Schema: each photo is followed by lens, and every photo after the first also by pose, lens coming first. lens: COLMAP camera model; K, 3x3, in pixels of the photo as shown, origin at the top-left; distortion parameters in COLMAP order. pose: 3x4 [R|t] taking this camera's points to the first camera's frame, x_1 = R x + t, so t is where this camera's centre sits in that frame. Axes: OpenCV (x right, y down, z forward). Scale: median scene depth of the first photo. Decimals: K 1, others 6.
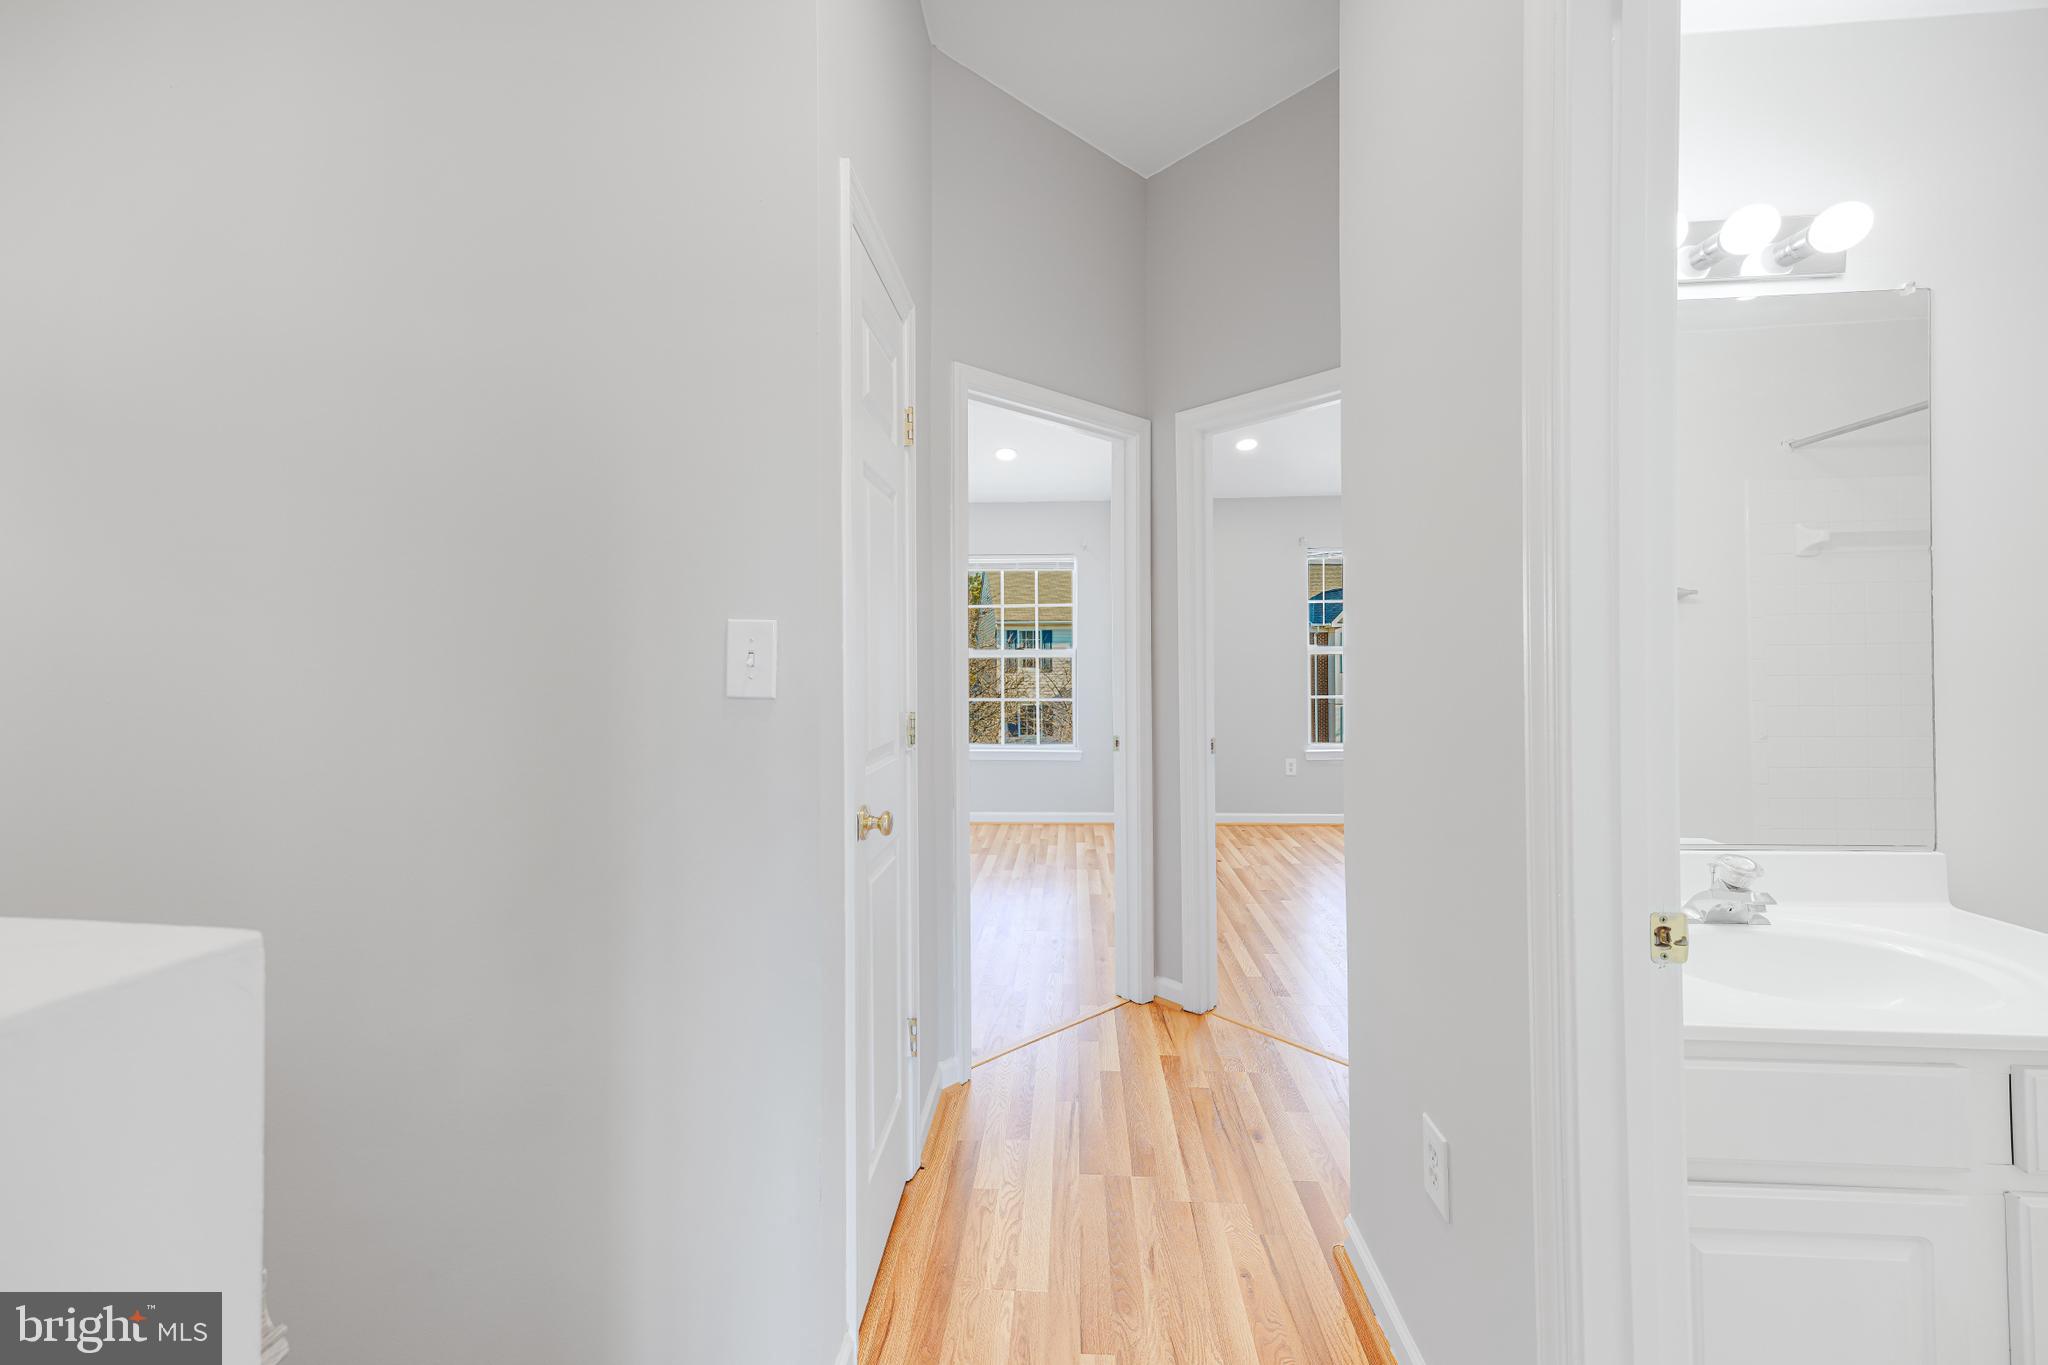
lens RADIAL K [[835.3, 0, 1024.7], [0, 835.3, 654.5], [0, 0, 1]] dist [0.002669, 0.000578]
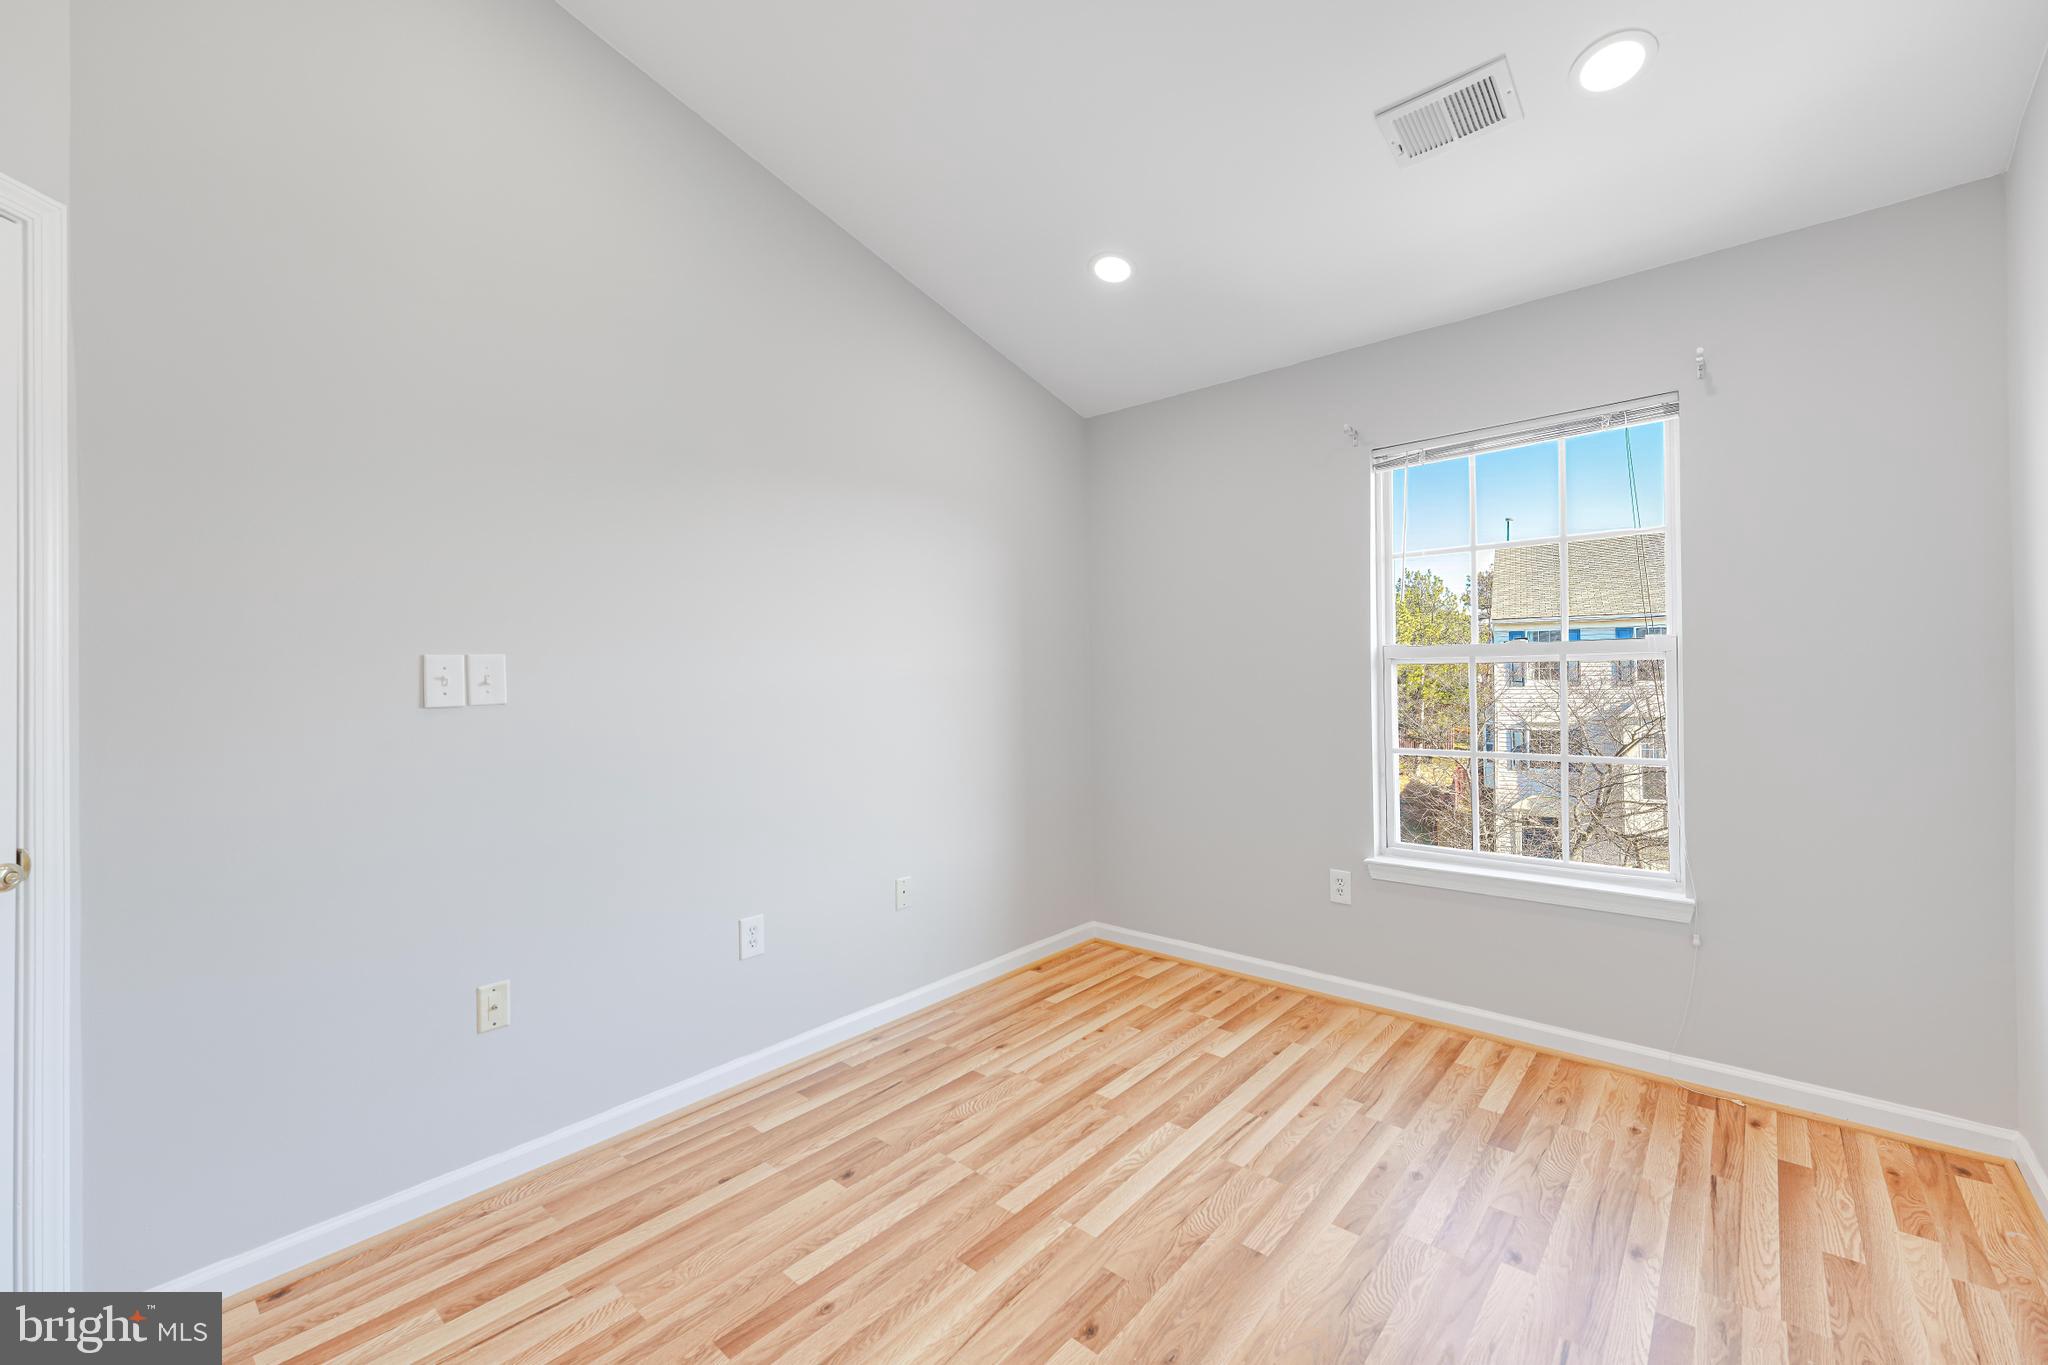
lens RADIAL K [[835.3, 0, 1044.7], [0, 835.3, 673.8], [0, 0, 1]] dist [0.002669, 0.000578]
pose [[0.794947, -0.001797, -0.606676, 0.533446], [0.009977, 0.999899, 0.010112, -0.001817], [0.606597, -0.014091, 0.794885, 0.535946]]
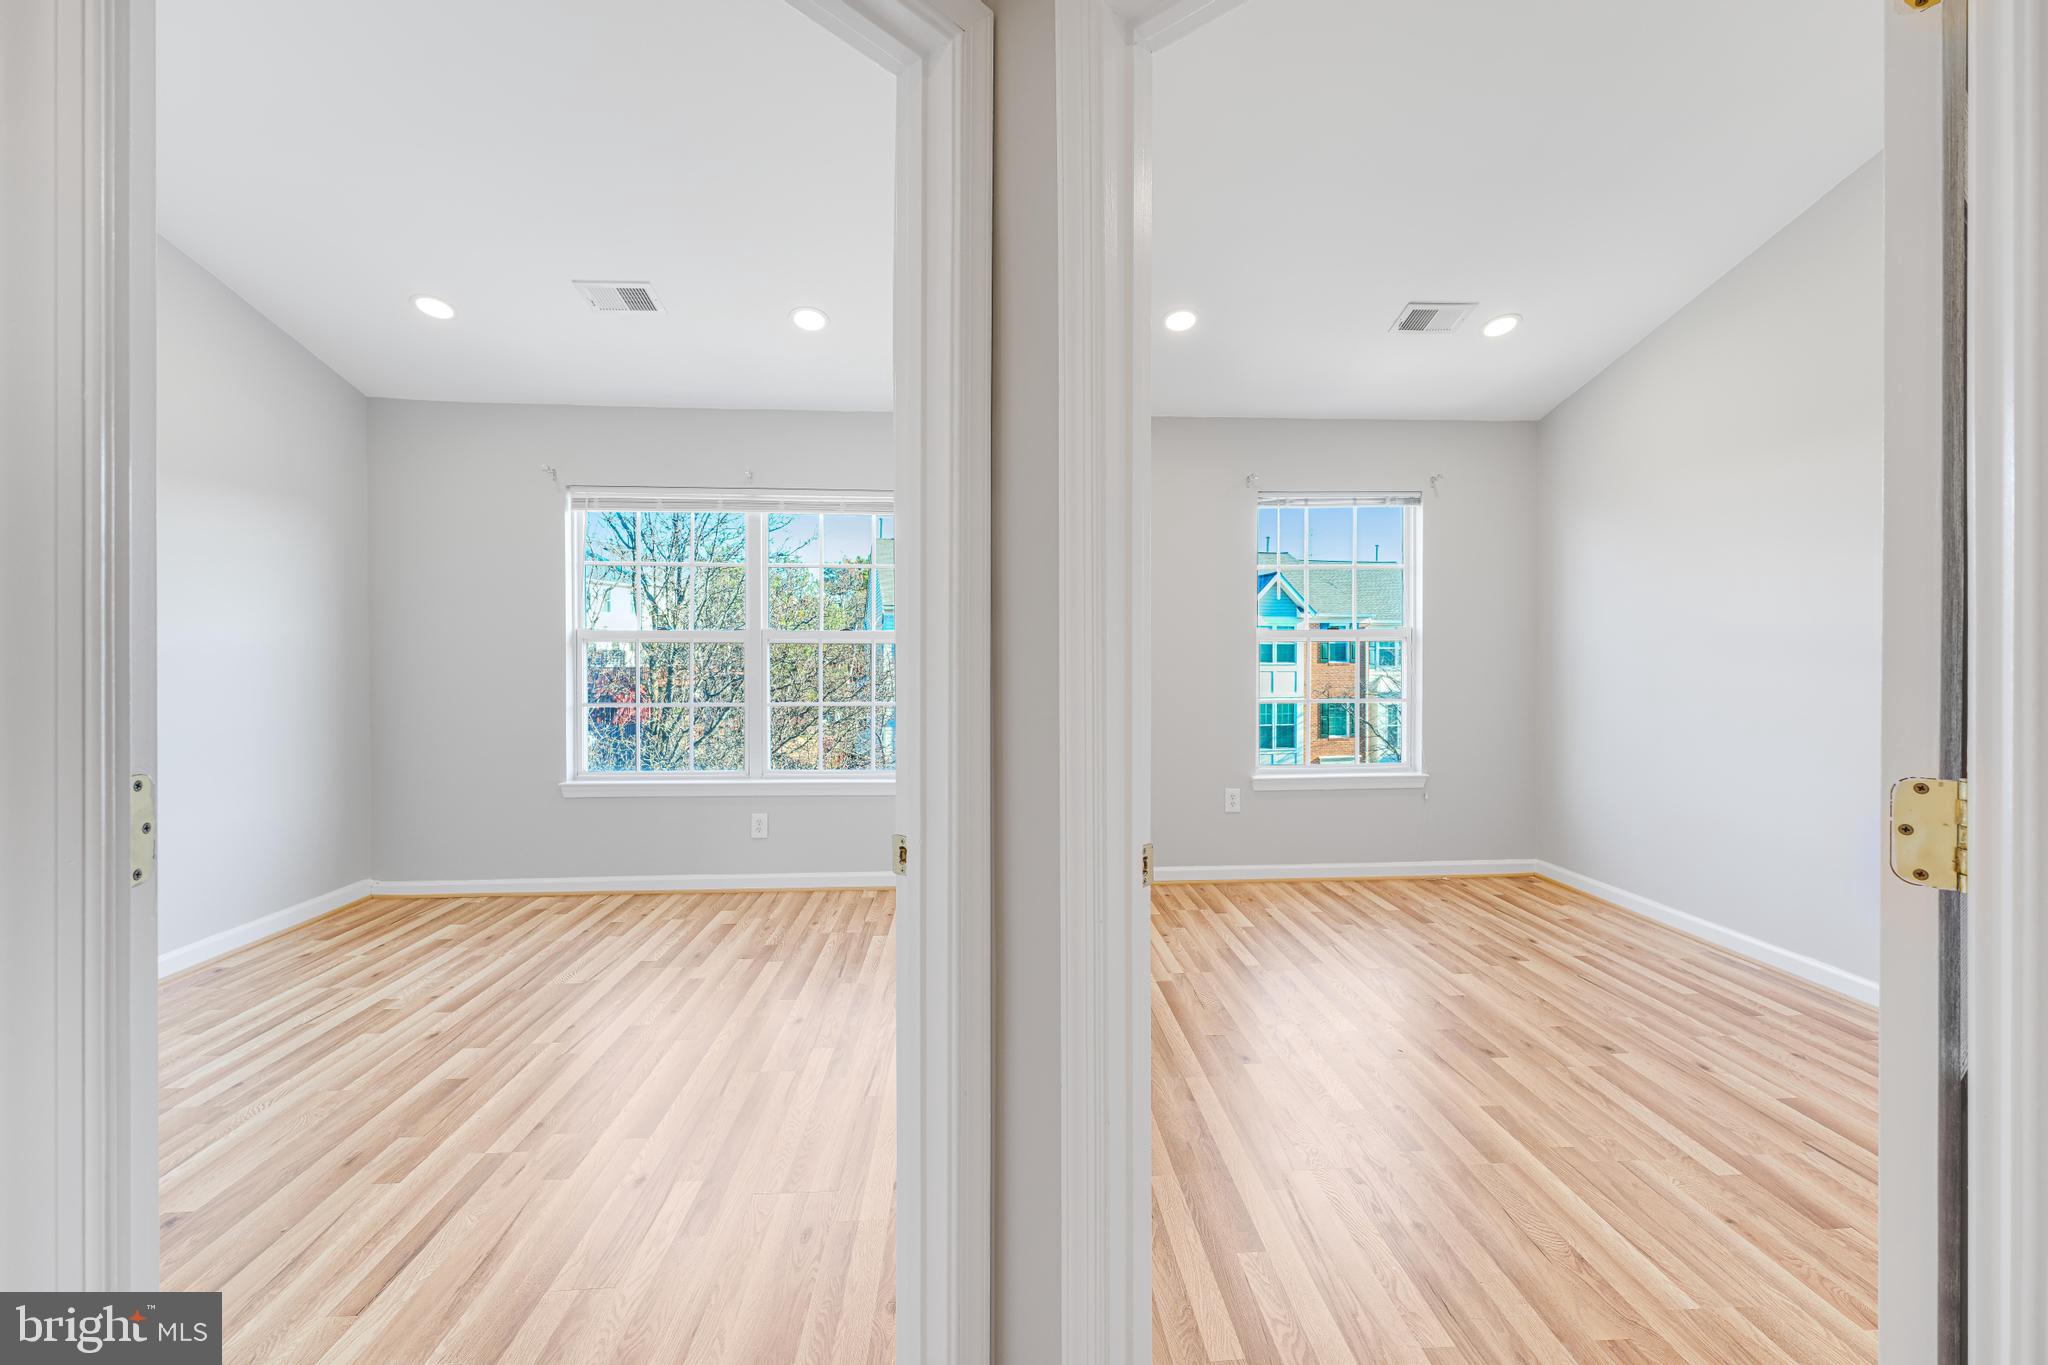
lens RADIAL K [[835.3, 0, 1038.2], [0, 835.3, 655.7], [0, 0, 1]] dist [0.002669, 0.000578]
pose [[0.991892, 0.006258, 0.126929, 0.070565], [-0.008012, 0.999879, 0.013310, 0.004326], [-0.126831, -0.014219, 0.991822, 0.350208]]
